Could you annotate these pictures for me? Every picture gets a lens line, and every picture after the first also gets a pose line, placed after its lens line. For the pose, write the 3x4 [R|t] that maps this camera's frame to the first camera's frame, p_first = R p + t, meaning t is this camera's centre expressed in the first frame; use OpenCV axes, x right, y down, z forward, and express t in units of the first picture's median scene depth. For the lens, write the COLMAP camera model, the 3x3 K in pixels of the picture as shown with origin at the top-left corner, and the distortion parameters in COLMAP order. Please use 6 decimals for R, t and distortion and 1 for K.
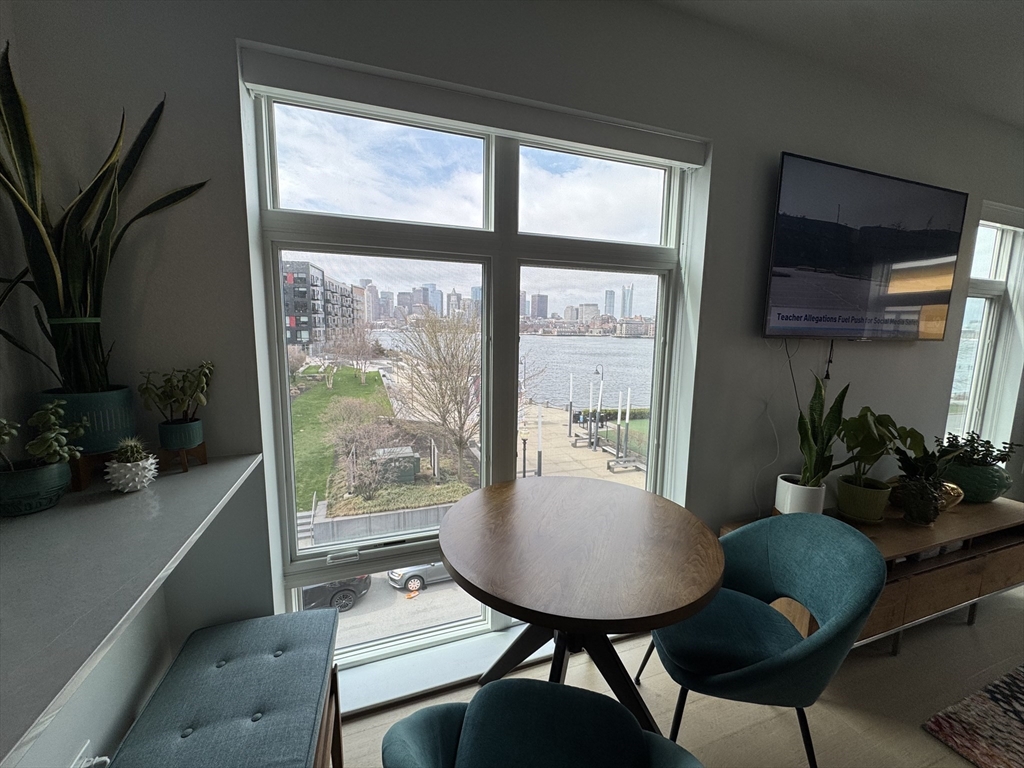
lens RADIAL K [[408.2, 0, 510.1], [0, 408.2, 383.9], [0, 0, 1]] dist [-0.003723, -0.000030]
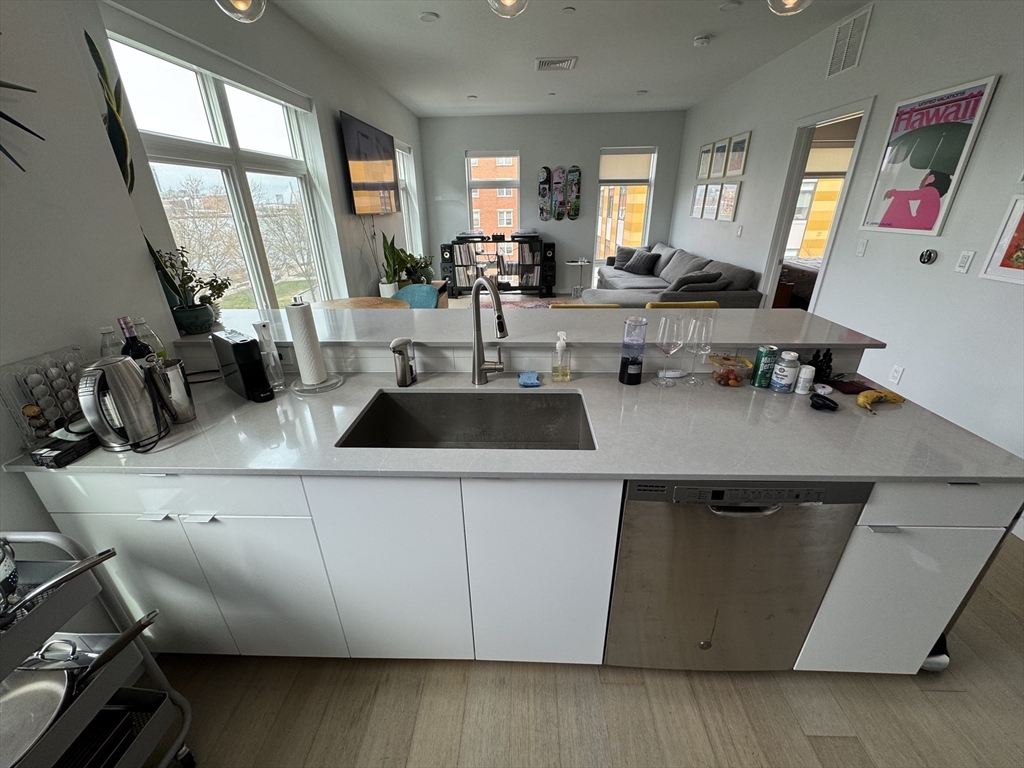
lens RADIAL K [[408.7, 0, 511.0], [0, 408.7, 383.0], [0, 0, 1]] dist [-0.002837, 0.000401]
pose [[0.369749, -0.393008, 0.841921, -0.092072], [0.146439, 0.919461, 0.364892, 0.002073], [-0.917519, -0.011628, 0.397521, -0.041077]]
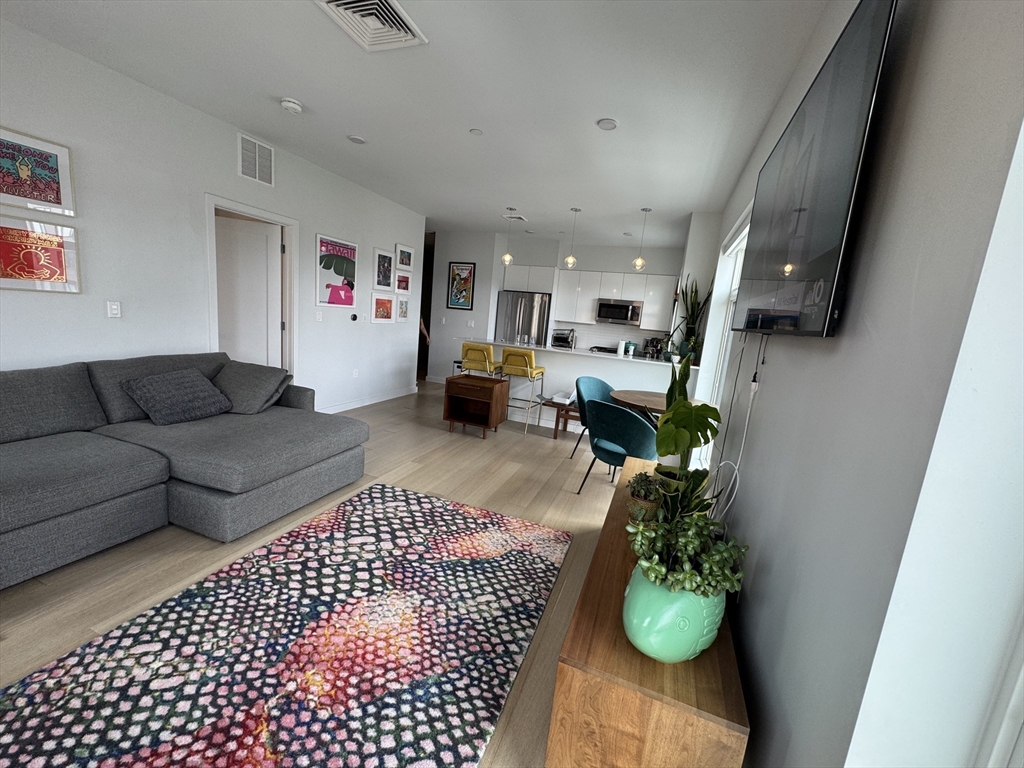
lens RADIAL K [[407.9, 0, 511.1], [0, 407.9, 383.7], [0, 0, 1]] dist [-0.002585, 0.000325]
pose [[-0.640167, 0.055294, -0.766243, 0.164535], [-0.204698, 0.949071, 0.239504, -0.010119], [0.740462, 0.310171, -0.596246, 0.108302]]
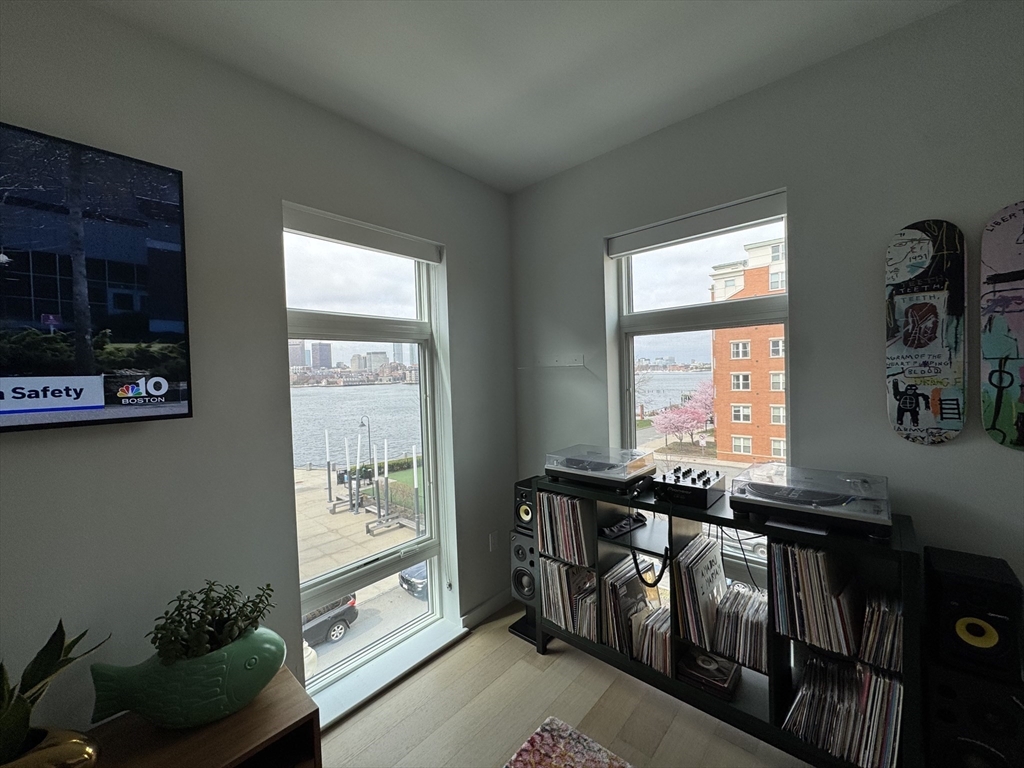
lens RADIAL K [[408.2, 0, 510.1], [0, 408.2, 383.9], [0, 0, 1]] dist [-0.003723, -0.000030]
pose [[0.876450, -0.056920, 0.478116, 0.125431], [0.111039, 0.990116, -0.085676, -0.005578], [-0.468514, 0.128180, 0.874108, 0.029436]]
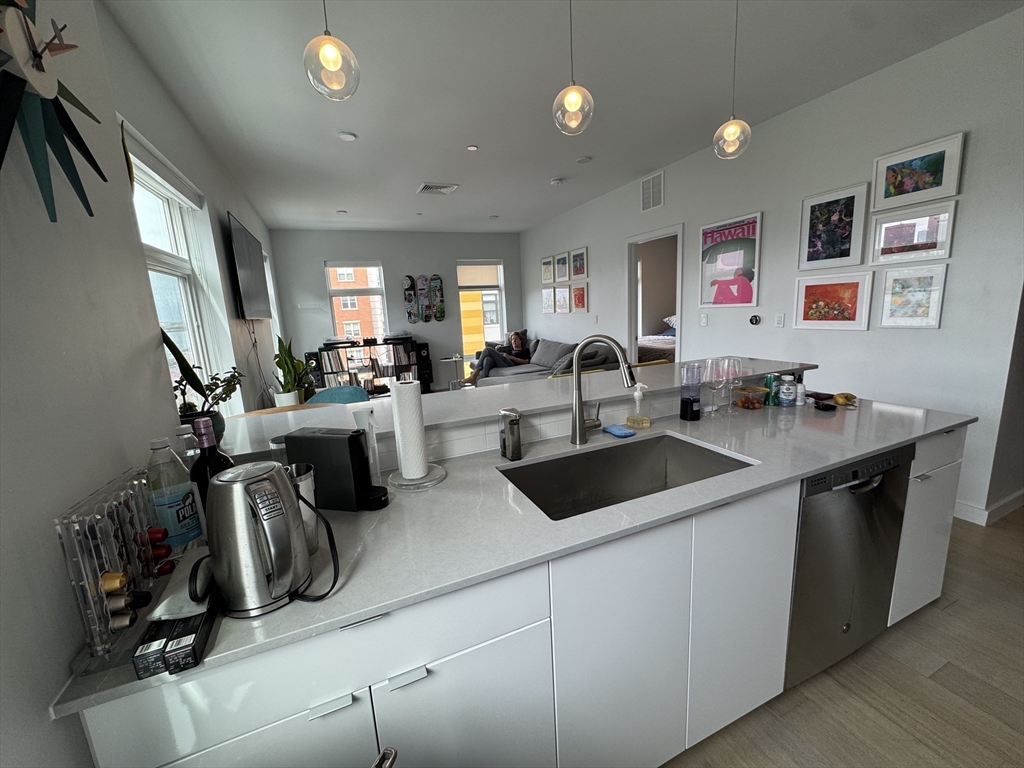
lens RADIAL K [[407.9, 0, 511.1], [0, 407.9, 383.7], [0, 0, 1]] dist [-0.002585, 0.000325]
pose [[-0.064715, -0.193935, 0.978878, -0.099811], [0.188145, 0.960970, 0.202825, 0.000946], [-0.980007, 0.197297, -0.025701, 0.000627]]
